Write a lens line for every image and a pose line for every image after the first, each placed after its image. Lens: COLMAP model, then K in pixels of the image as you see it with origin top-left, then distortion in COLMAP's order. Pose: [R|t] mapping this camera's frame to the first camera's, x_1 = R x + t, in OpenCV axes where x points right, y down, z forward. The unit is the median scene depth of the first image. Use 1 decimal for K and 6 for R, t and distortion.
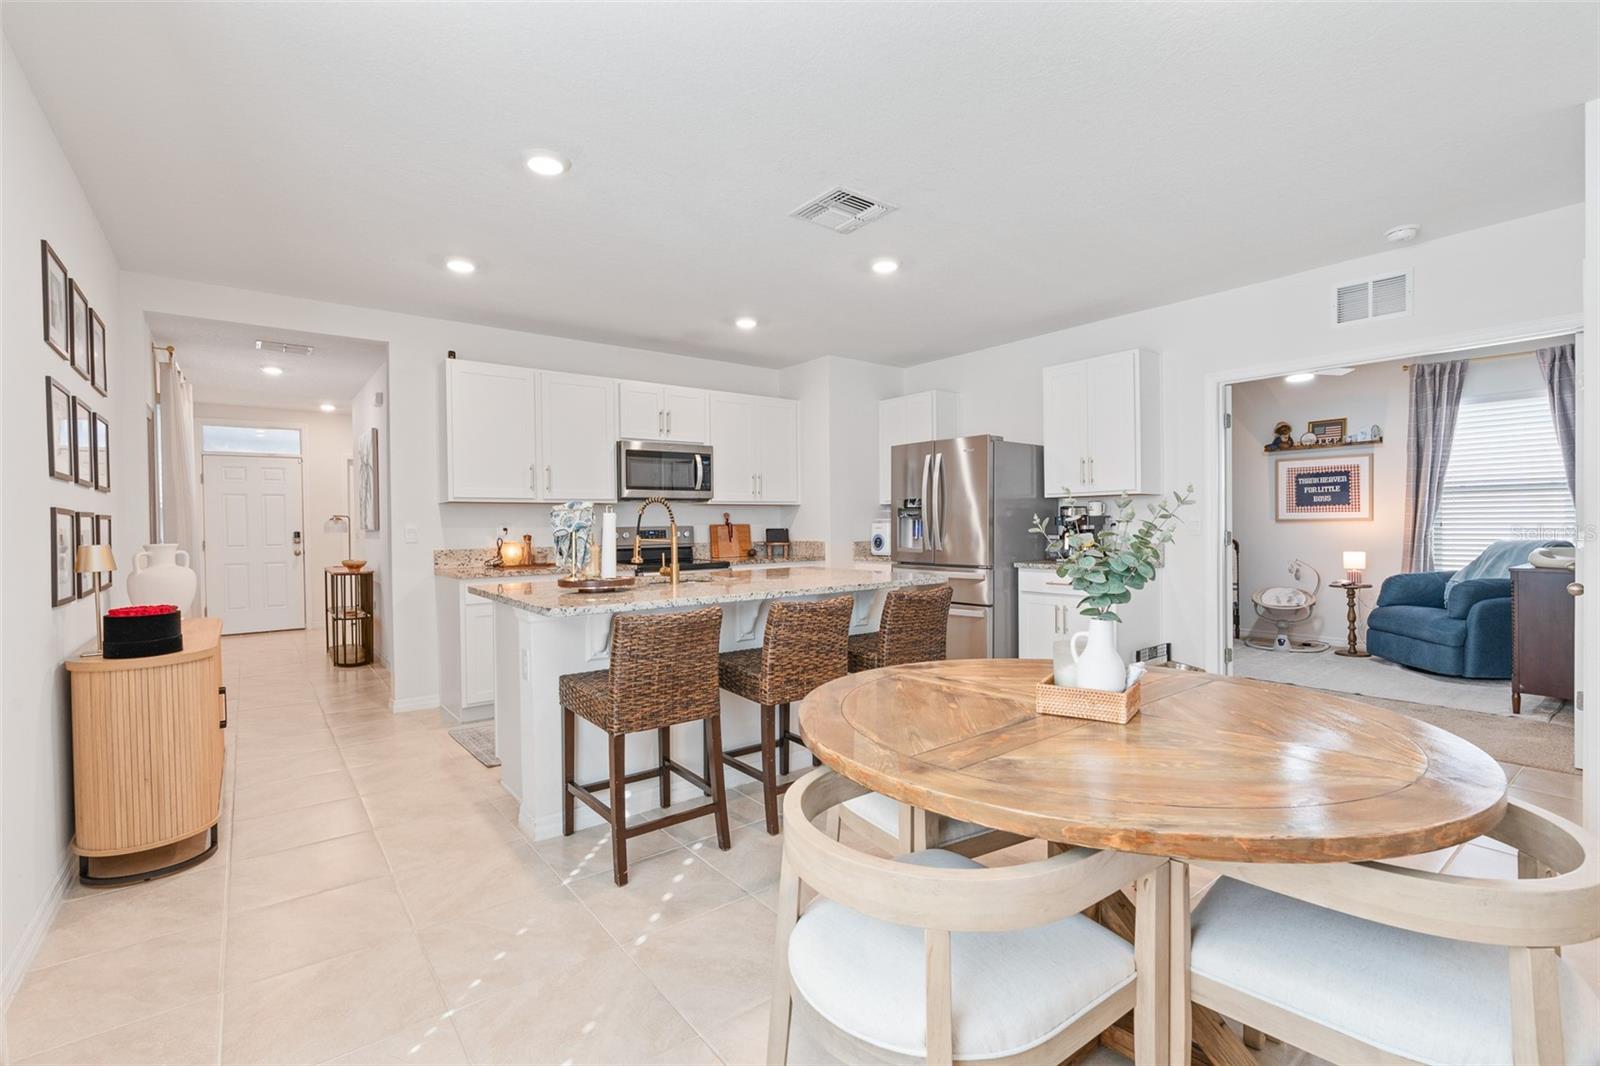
lens RADIAL K [[712.6, 0, 788.0], [0, 712.6, 531.5], [0, 0, 1]] dist [-0.009716, 0.002102]
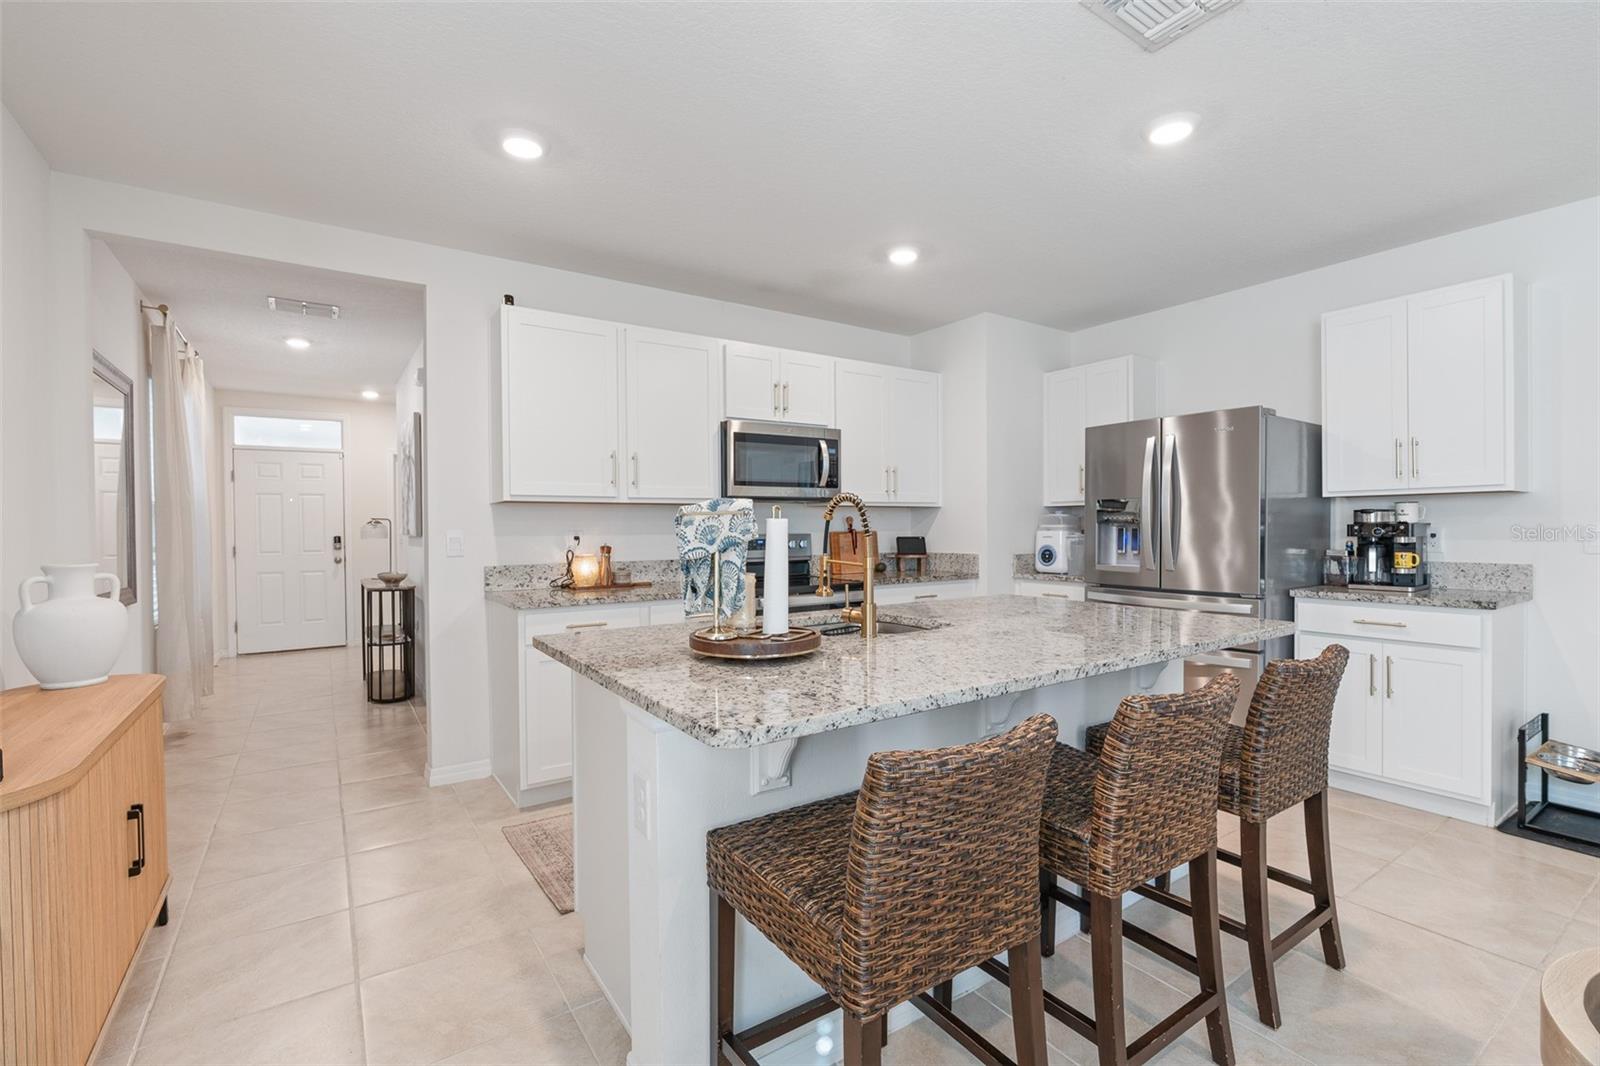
lens RADIAL K [[712.6, 0, 787.7], [0, 712.6, 533.7], [0, 0, 1]] dist [-0.009716, 0.002102]
pose [[0.997747, 0.004346, -0.066951, -0.108849], [-0.004406, 0.999990, -0.000742, -0.007194], [0.066947, 0.001035, 0.997756, 0.230706]]
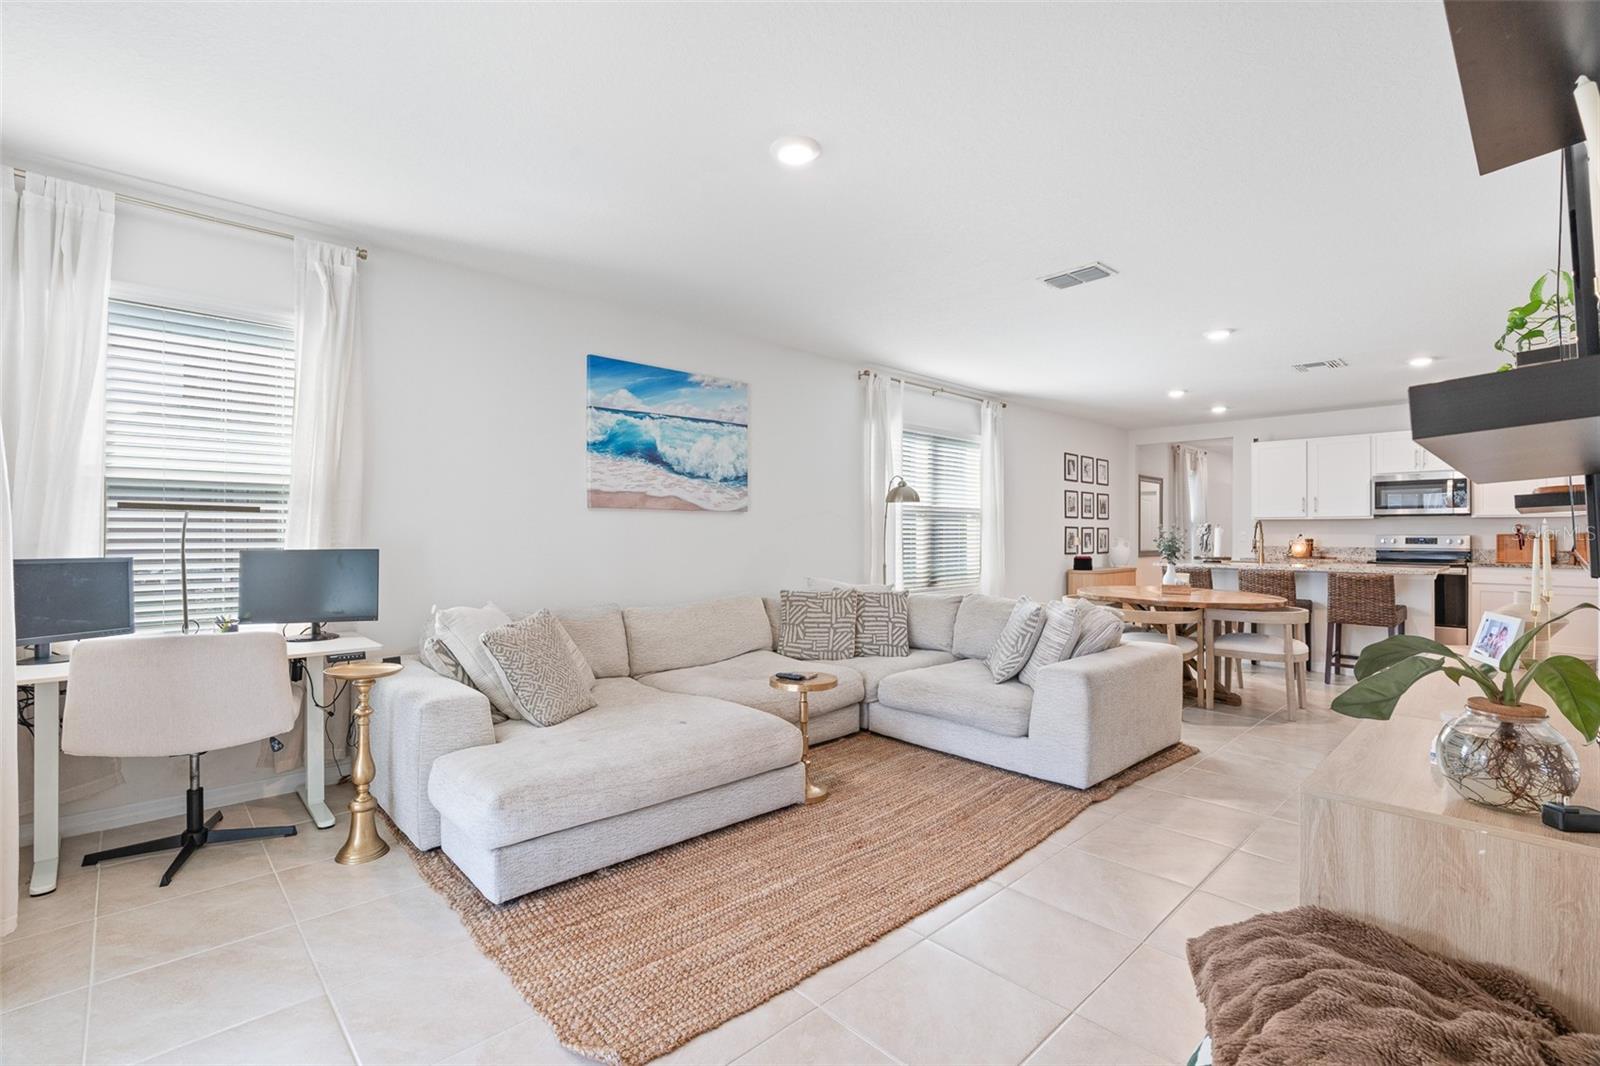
lens RADIAL K [[712.6, 0, 803.0], [0, 712.6, 534.6], [0, 0, 1]] dist [-0.009716, 0.002102]
pose [[0.107543, 0.015101, -0.994086, 0.998246], [-0.013800, 0.999811, 0.013695, -0.009879], [0.994105, 0.012245, 0.107731, -0.297838]]
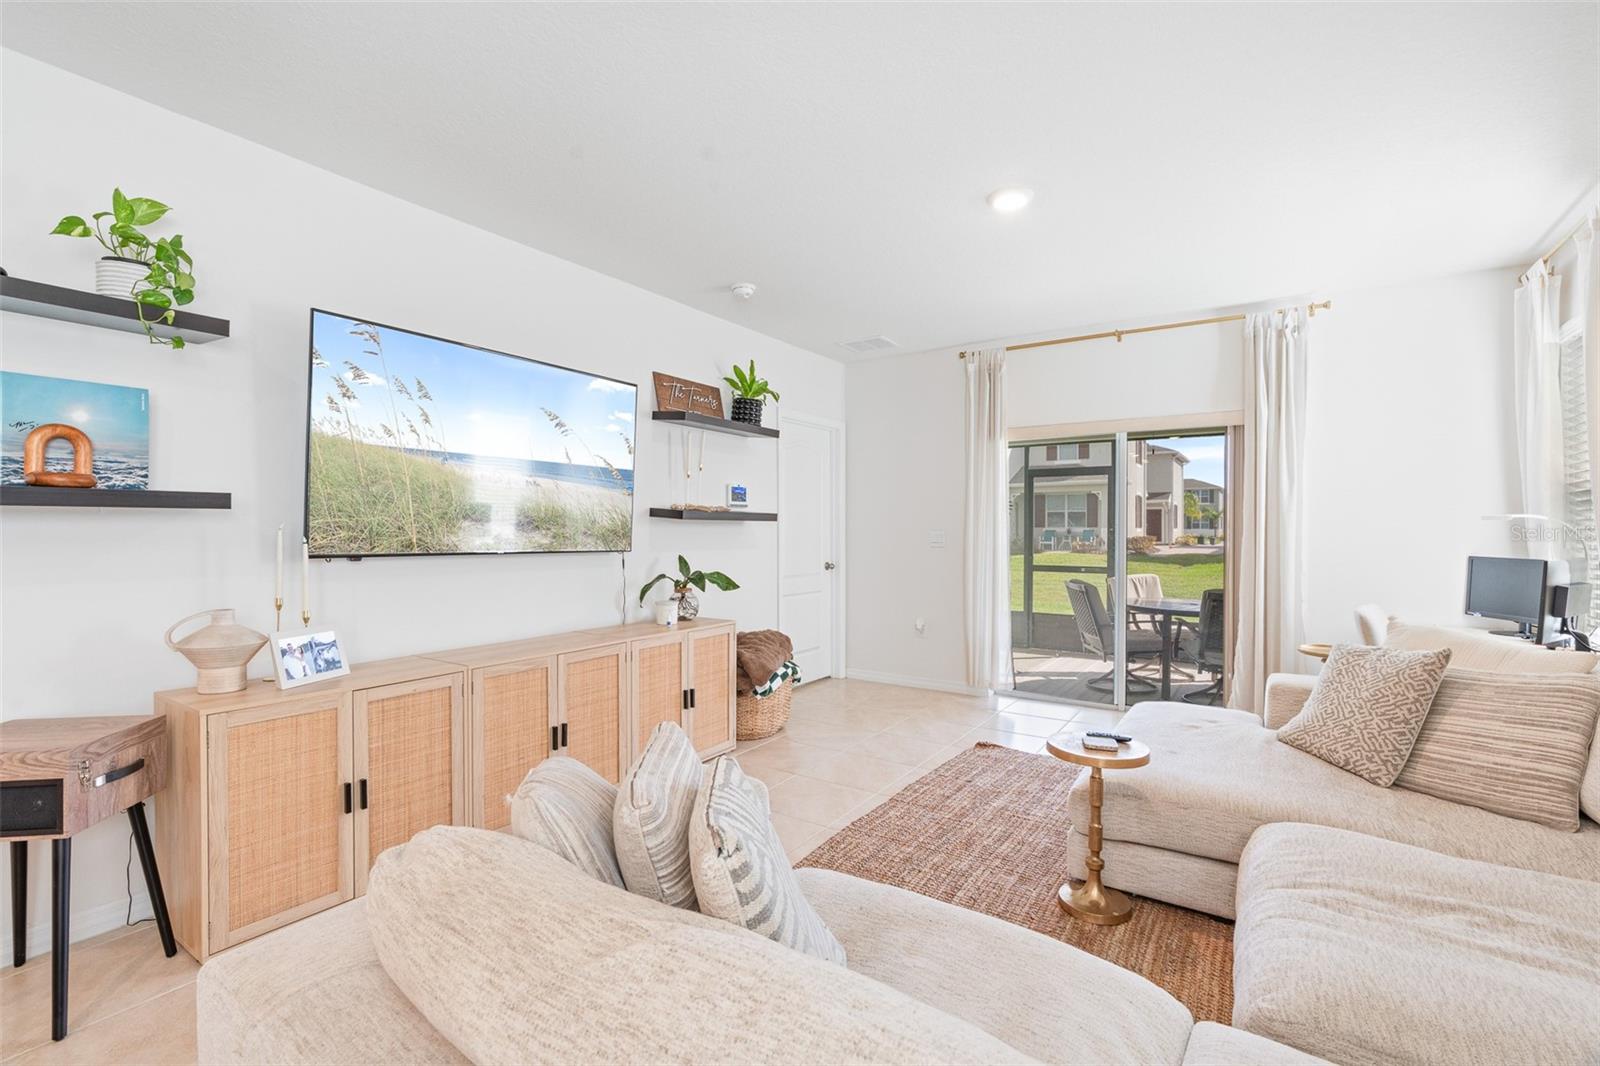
lens RADIAL K [[712.6, 0, 801.0], [0, 712.6, 533.0], [0, 0, 1]] dist [-0.009716, 0.002102]
pose [[-0.324098, 0.005260, 0.946009, 0.097646], [0.012511, 0.999921, -0.001273, -0.008755], [-0.945941, 0.011423, -0.324138, 0.058318]]
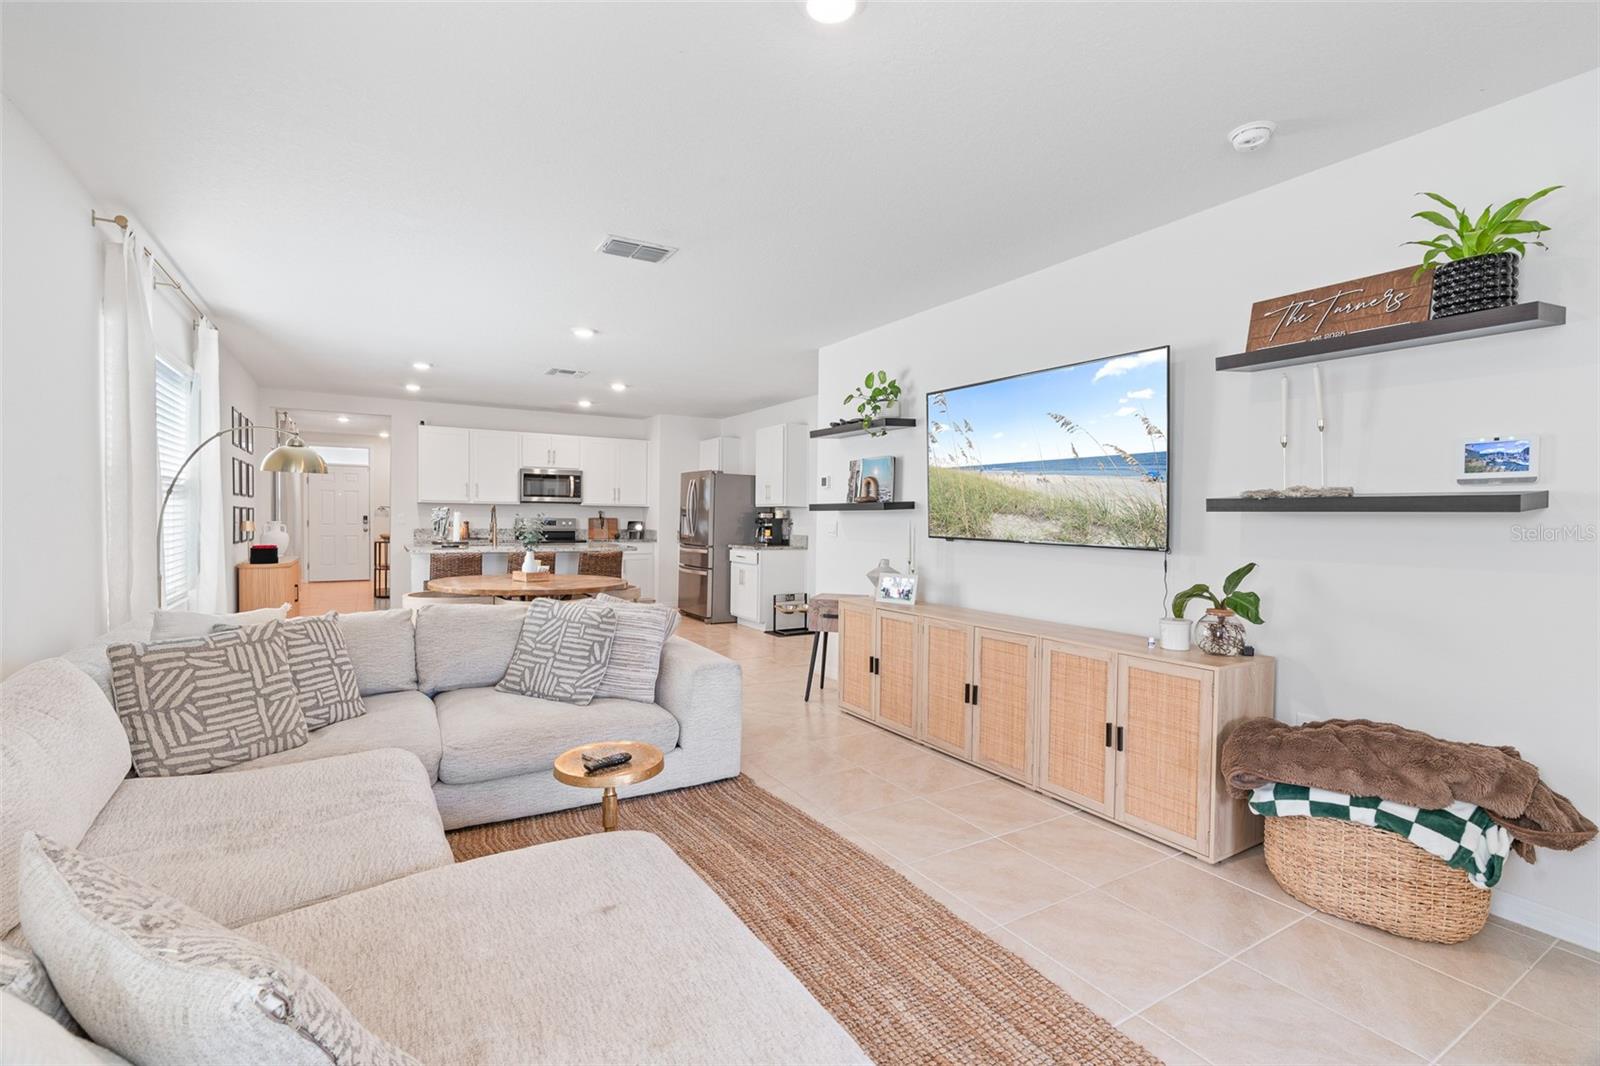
lens RADIAL K [[712.6, 0, 789.8], [0, 712.6, 528.2], [0, 0, 1]] dist [-0.009716, 0.002102]
pose [[0.993030, 0.025434, -0.115086, 0.560324], [-0.024776, 0.999668, 0.007141, -0.009505], [0.115229, -0.004240, 0.993330, -0.587021]]
